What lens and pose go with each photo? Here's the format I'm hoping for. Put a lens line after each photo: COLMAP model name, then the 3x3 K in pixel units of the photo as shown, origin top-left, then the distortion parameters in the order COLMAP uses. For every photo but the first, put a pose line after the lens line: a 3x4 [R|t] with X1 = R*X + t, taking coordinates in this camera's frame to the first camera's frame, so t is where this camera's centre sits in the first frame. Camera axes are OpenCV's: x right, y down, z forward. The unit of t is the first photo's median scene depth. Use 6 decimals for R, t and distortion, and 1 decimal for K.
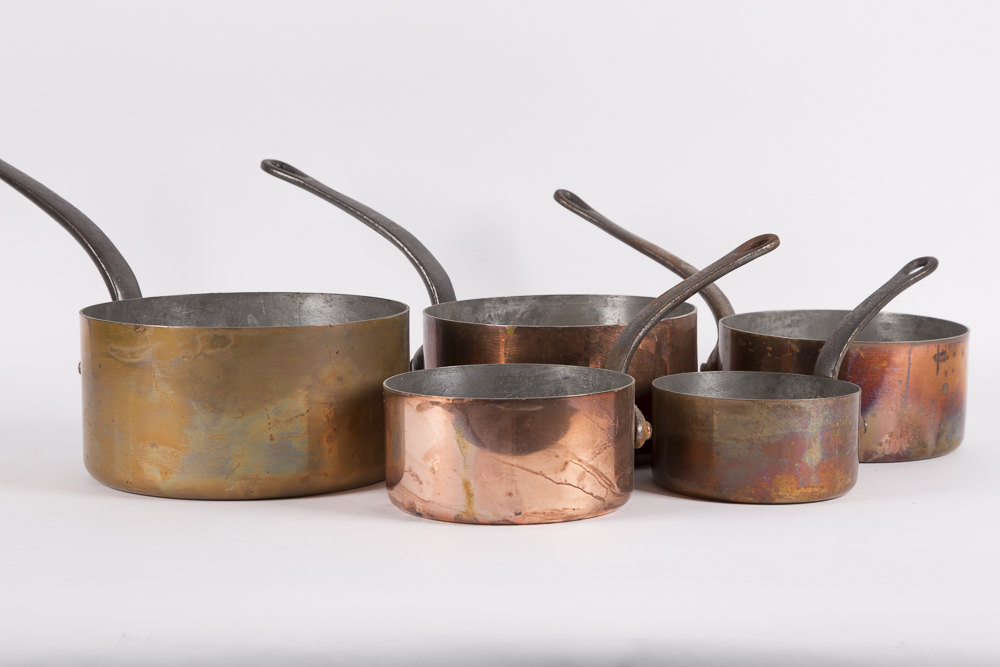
lens RADIAL K [[2271.5, 0, 499.1], [0, 2271.5, 333.3], [0, 0, 1]] dist [0.390782, 0.000000]
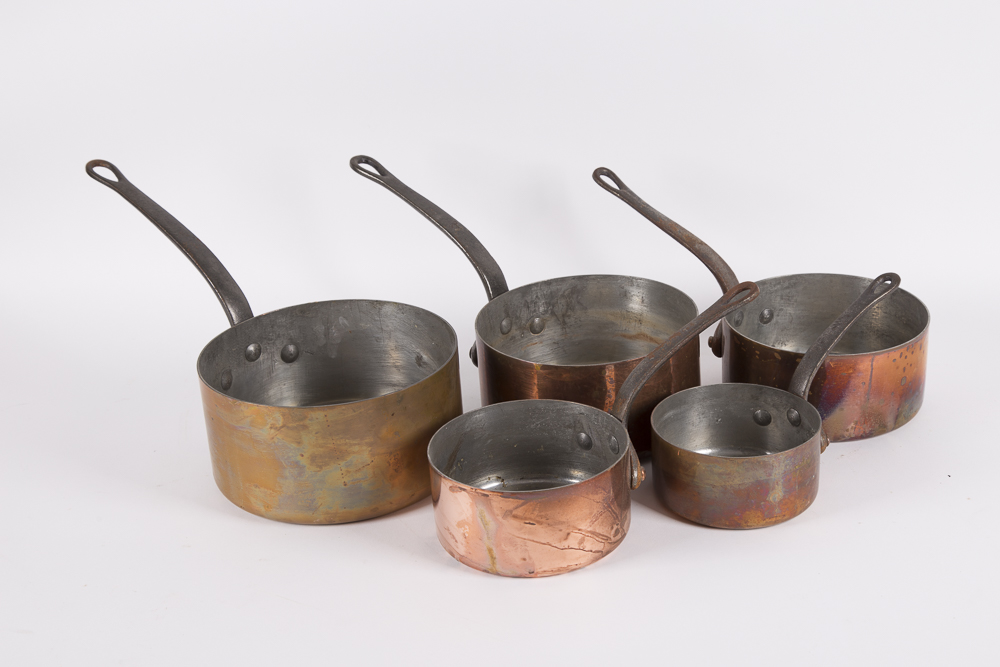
lens RADIAL K [[1768.9, 0, 501.0], [0, 1768.9, 333.7], [0, 0, 1]] dist [0.233586, 0.000000]
pose [[0.992625, -0.012145, -0.120613, 0.104990], [0.051220, 0.943809, 0.326497, -0.345405], [0.109870, -0.330267, 0.937471, 0.107583]]
